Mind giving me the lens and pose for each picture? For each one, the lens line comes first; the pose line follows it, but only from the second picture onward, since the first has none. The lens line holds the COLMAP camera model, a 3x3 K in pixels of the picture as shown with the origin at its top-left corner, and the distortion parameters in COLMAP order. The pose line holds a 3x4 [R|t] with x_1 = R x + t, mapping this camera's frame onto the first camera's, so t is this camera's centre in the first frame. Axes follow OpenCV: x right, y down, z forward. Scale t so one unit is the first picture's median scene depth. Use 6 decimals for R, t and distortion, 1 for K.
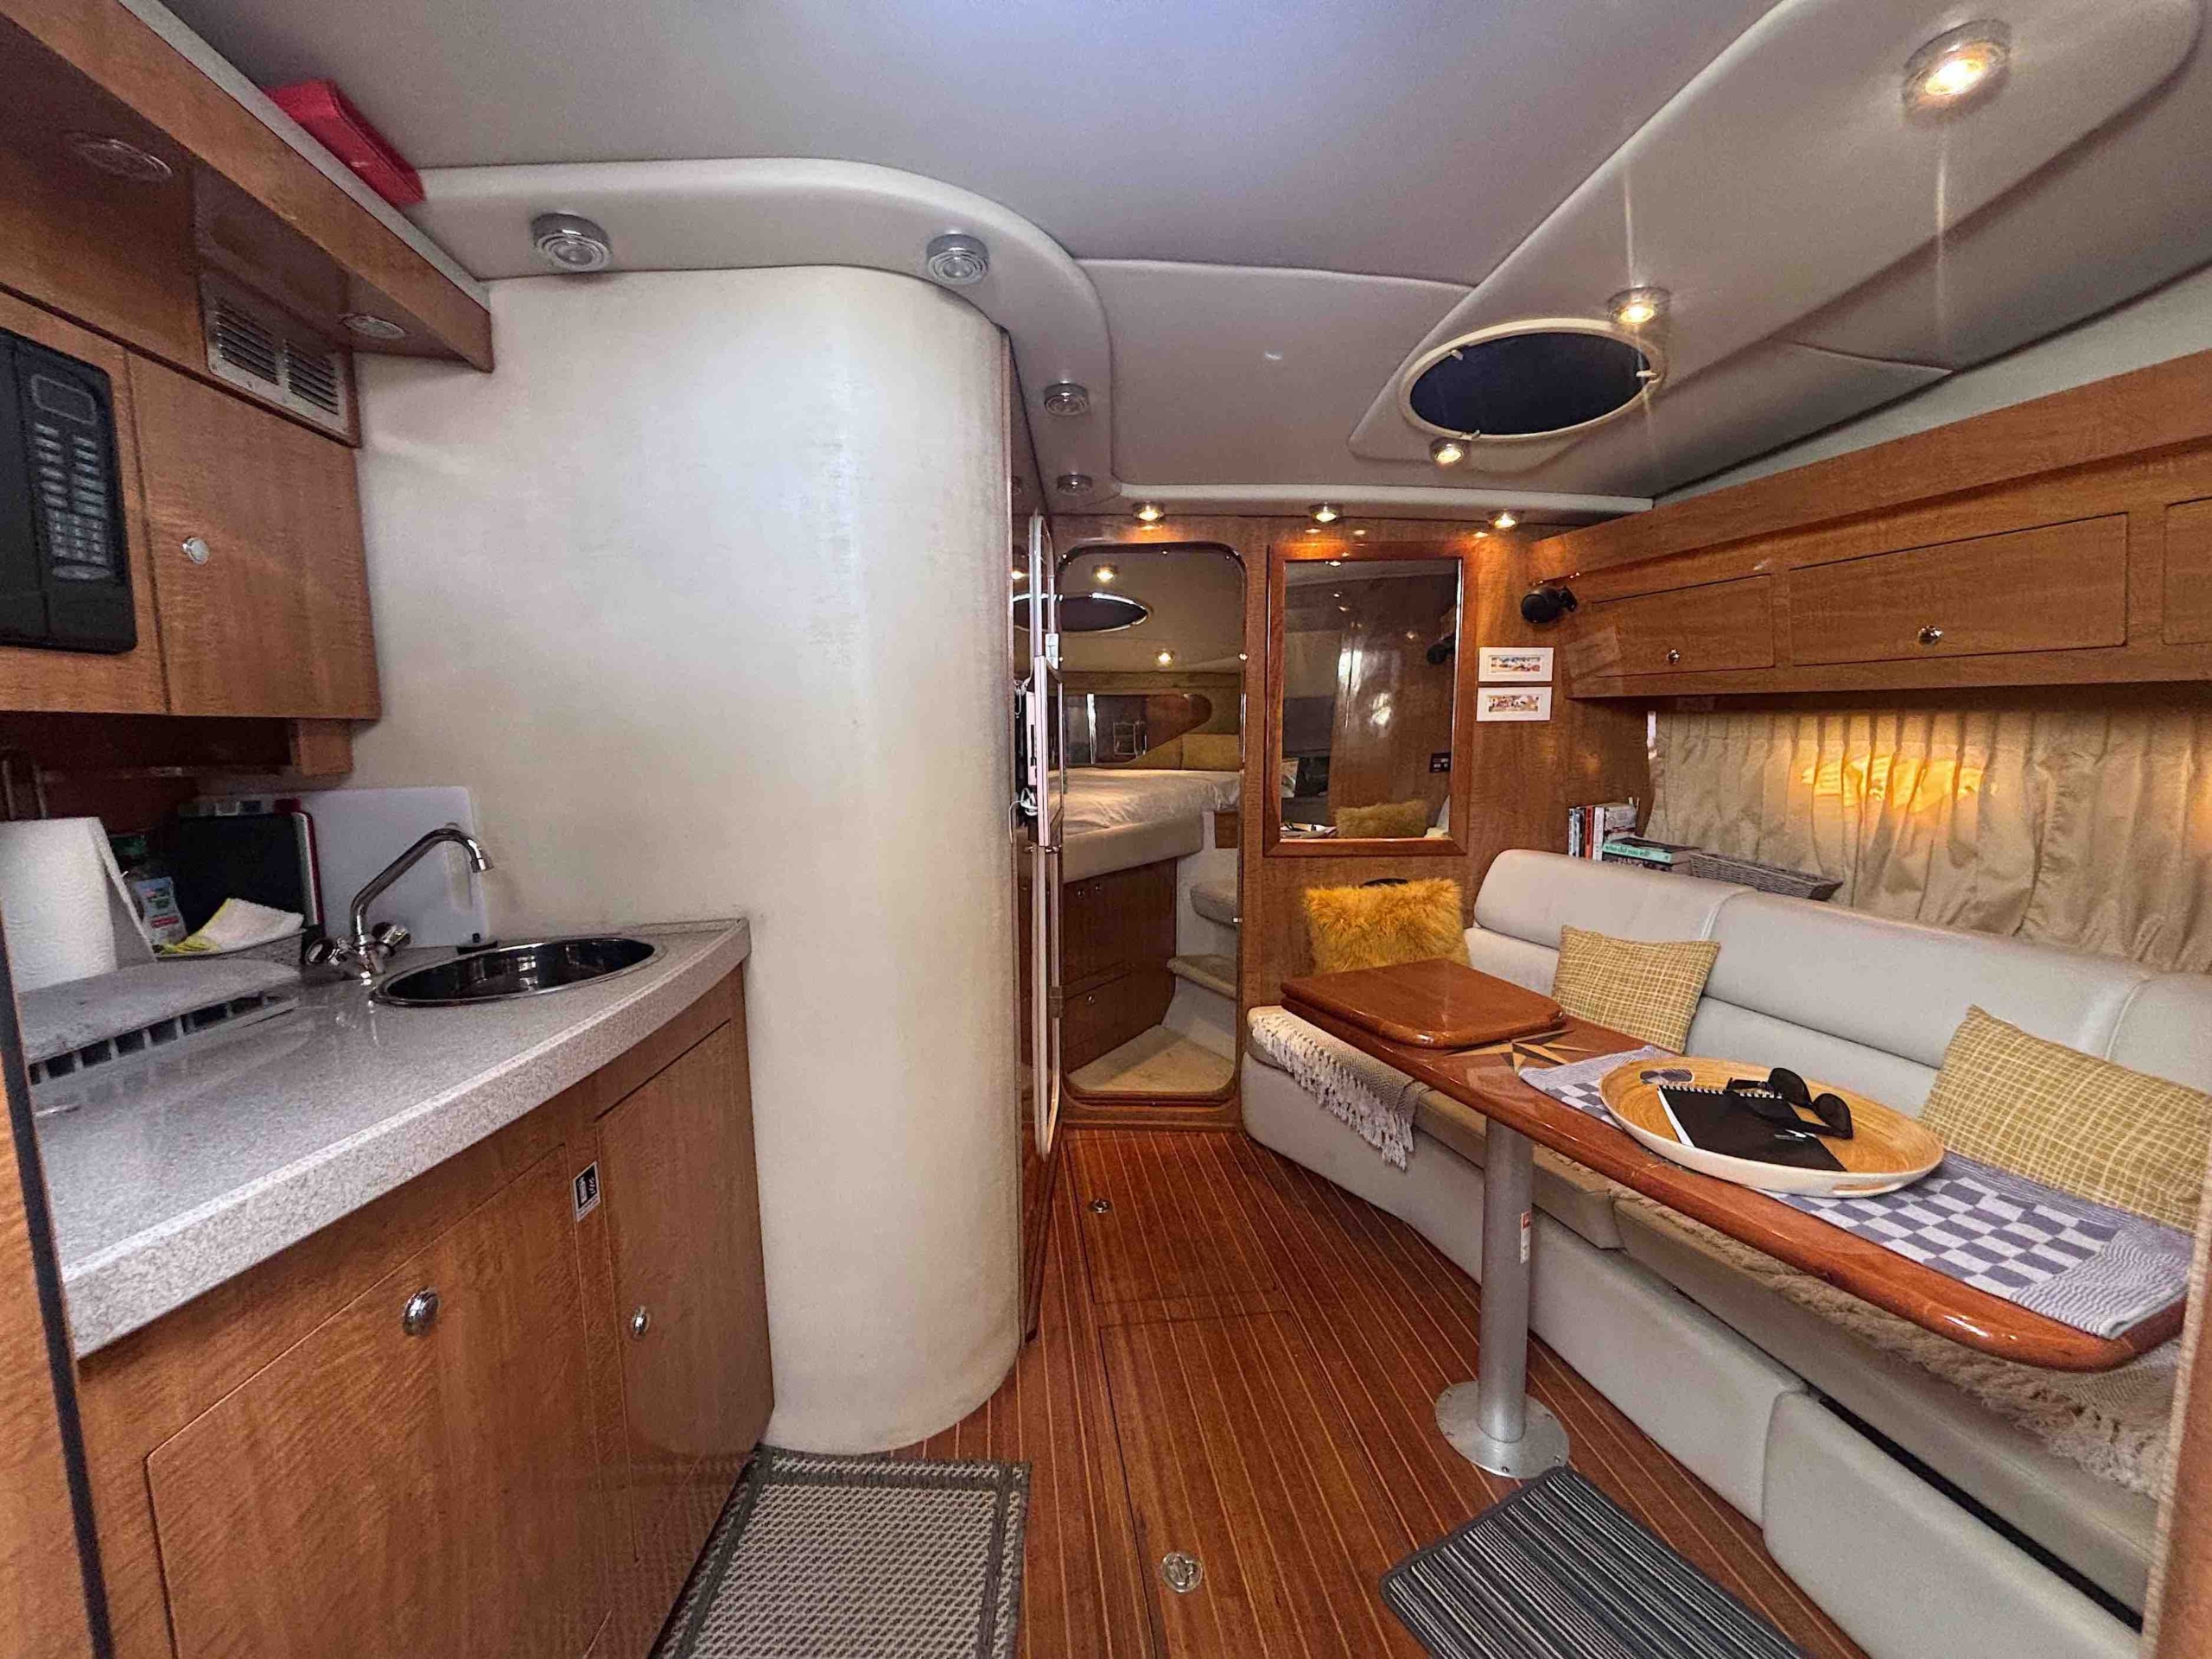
lens RADIAL K [[881.3, 0, 1109.7], [0, 881.3, 822.2], [0, 0, 1]] dist [-0.001179, 0.000117]
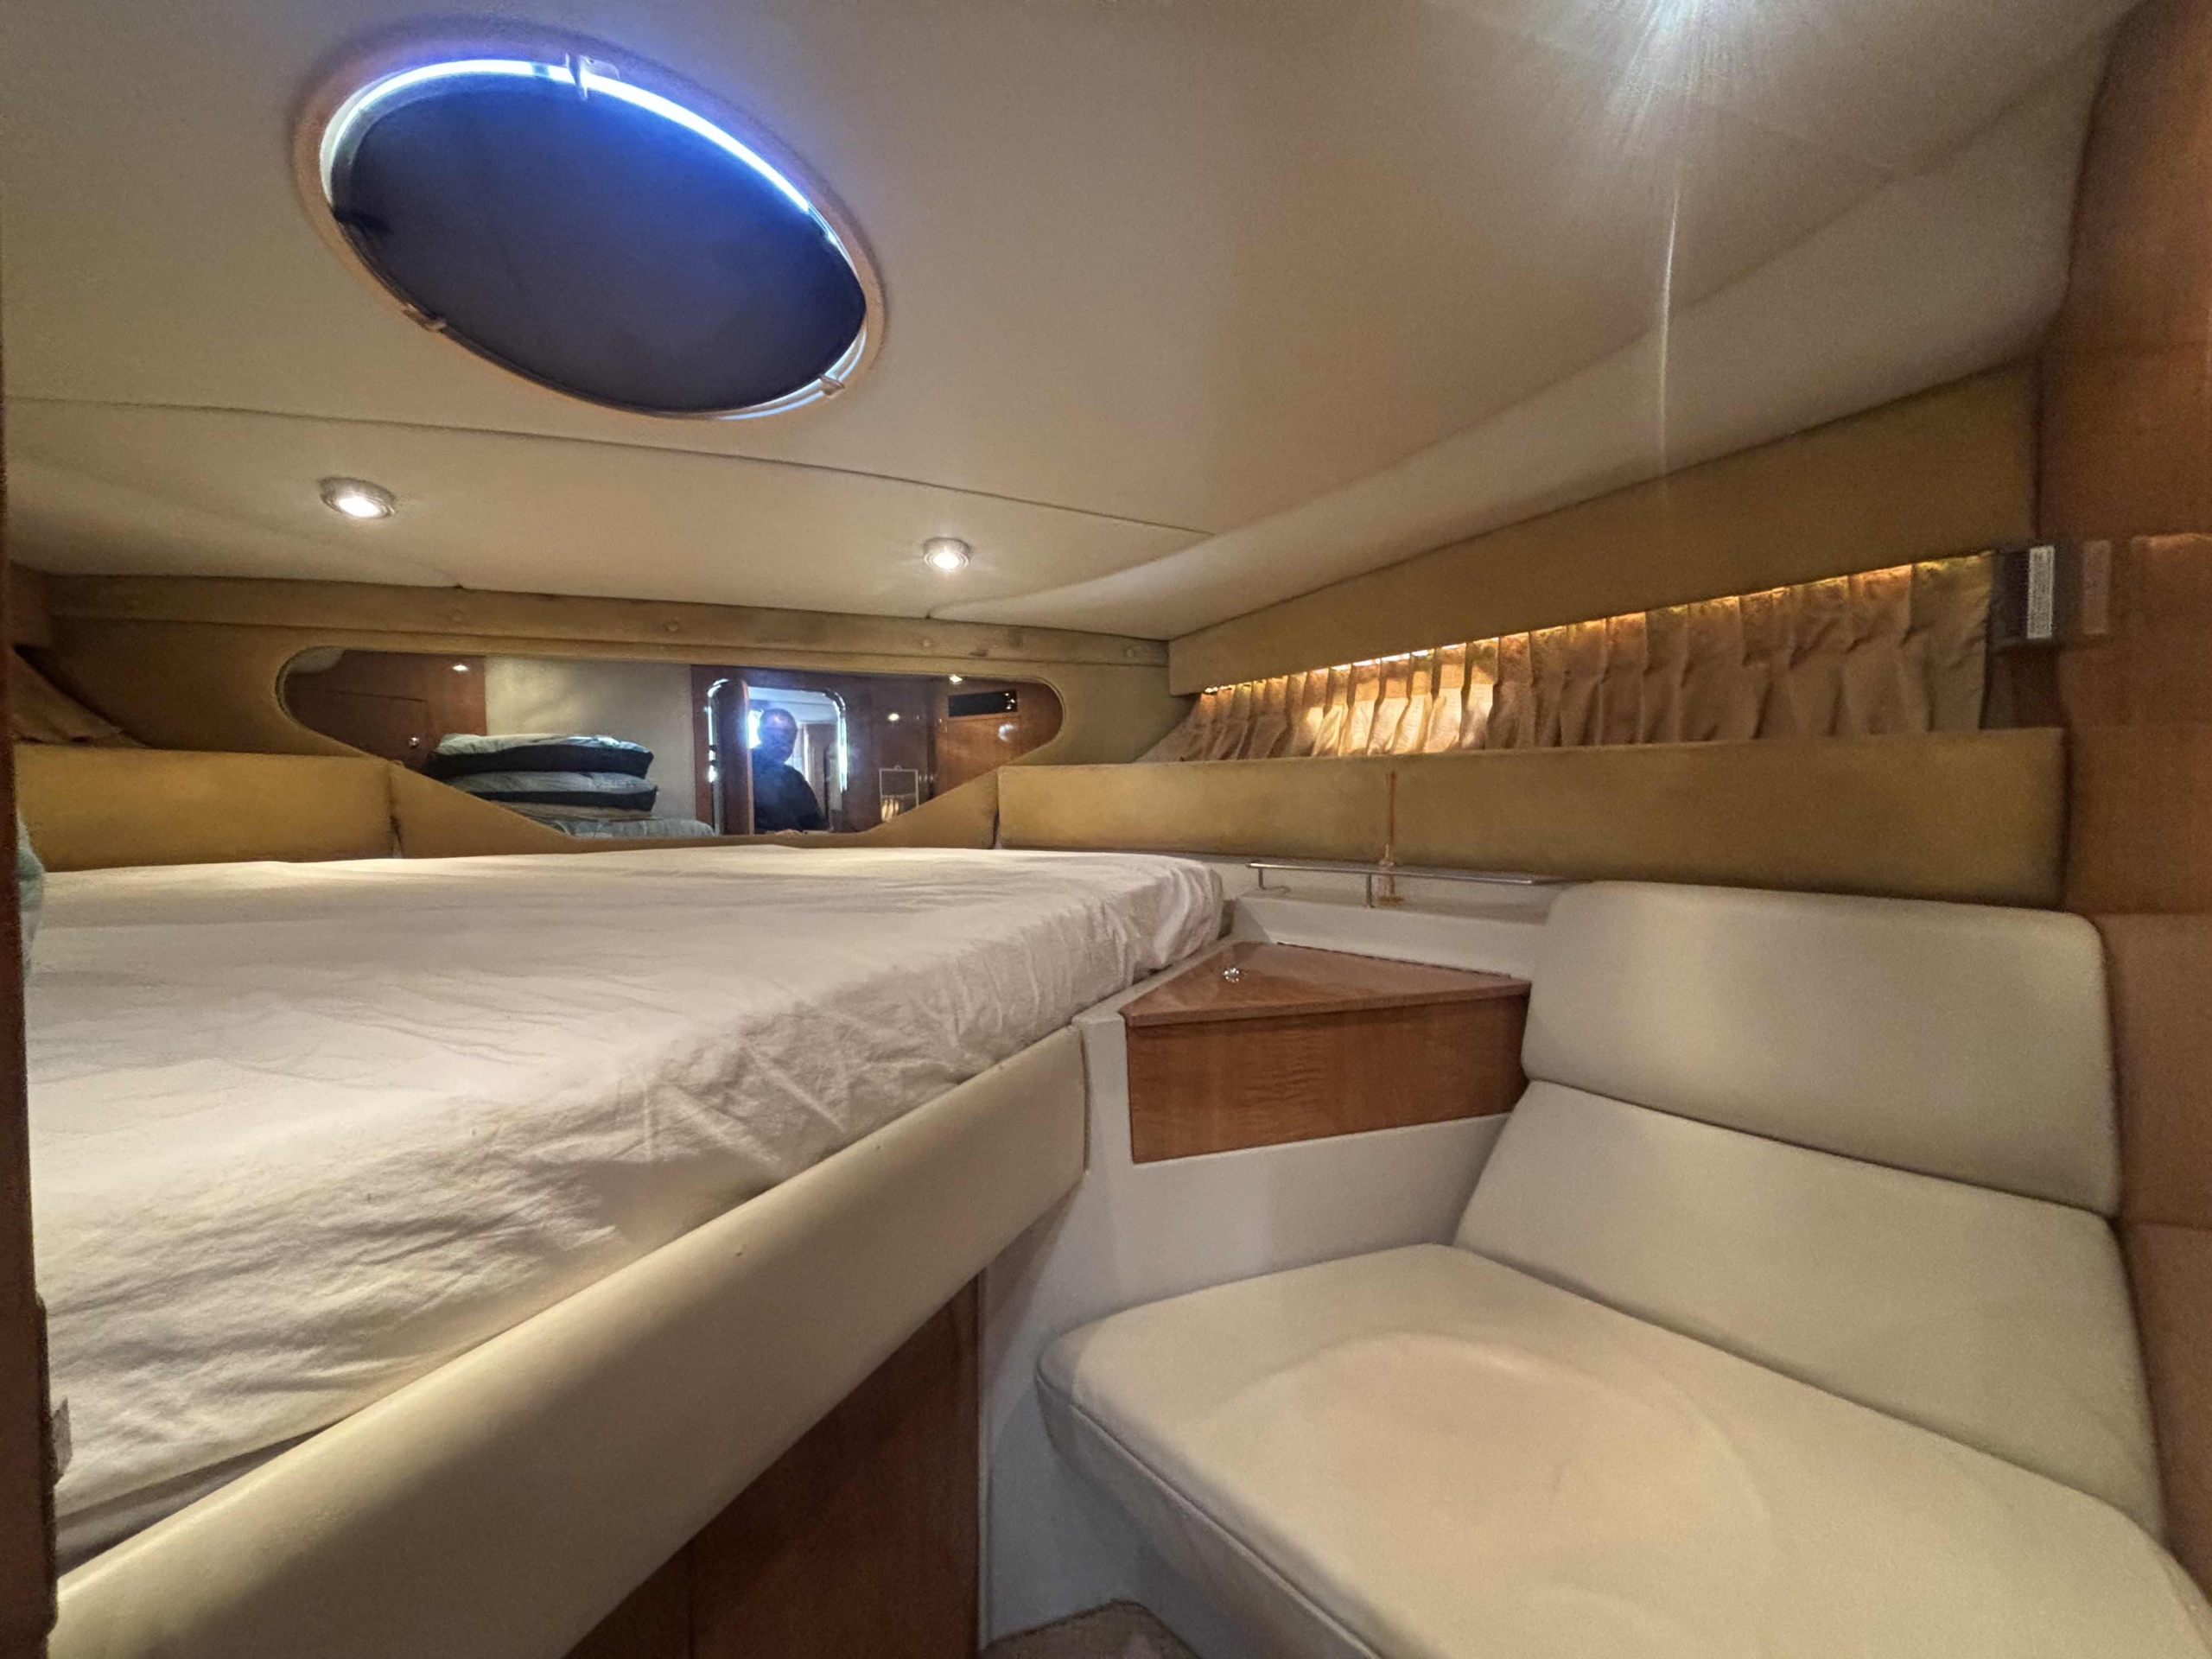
lens RADIAL K [[881.3, 0, 1109.7], [0, 881.3, 822.2], [0, 0, 1]] dist [-0.001179, 0.000117]
pose [[0.978580, -0.006287, 0.205770, 0.142131], [0.023284, 0.996500, -0.080285, -0.105466], [-0.204545, 0.083356, 0.975302, 1.685835]]
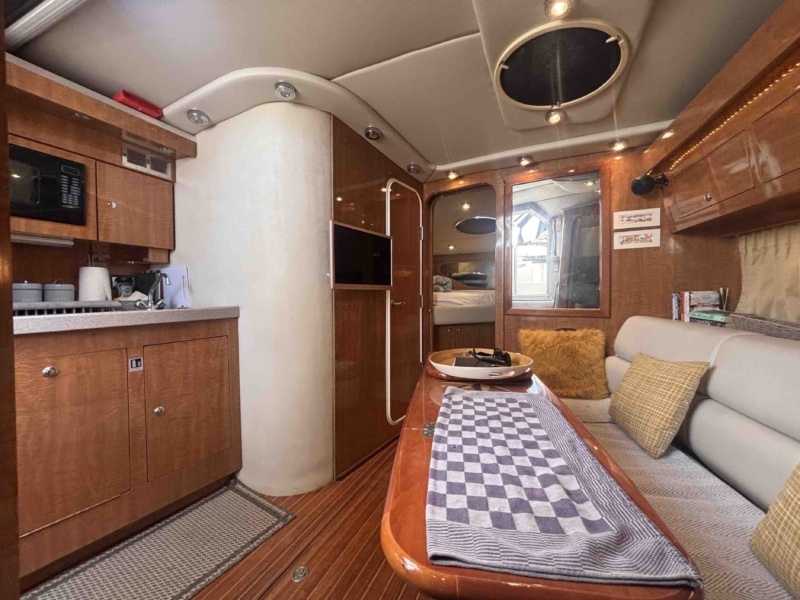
lens RADIAL K [[321.6, 0, 399.4], [0, 321.6, 297.5], [0, 0, 1]] dist [-0.000768, 0.000373]
pose [[0.858868, 0.013189, -0.512028, 0.583133], [-0.054920, 0.996277, -0.066460, 0.102150], [0.509245, 0.085201, 0.856394, 0.236067]]
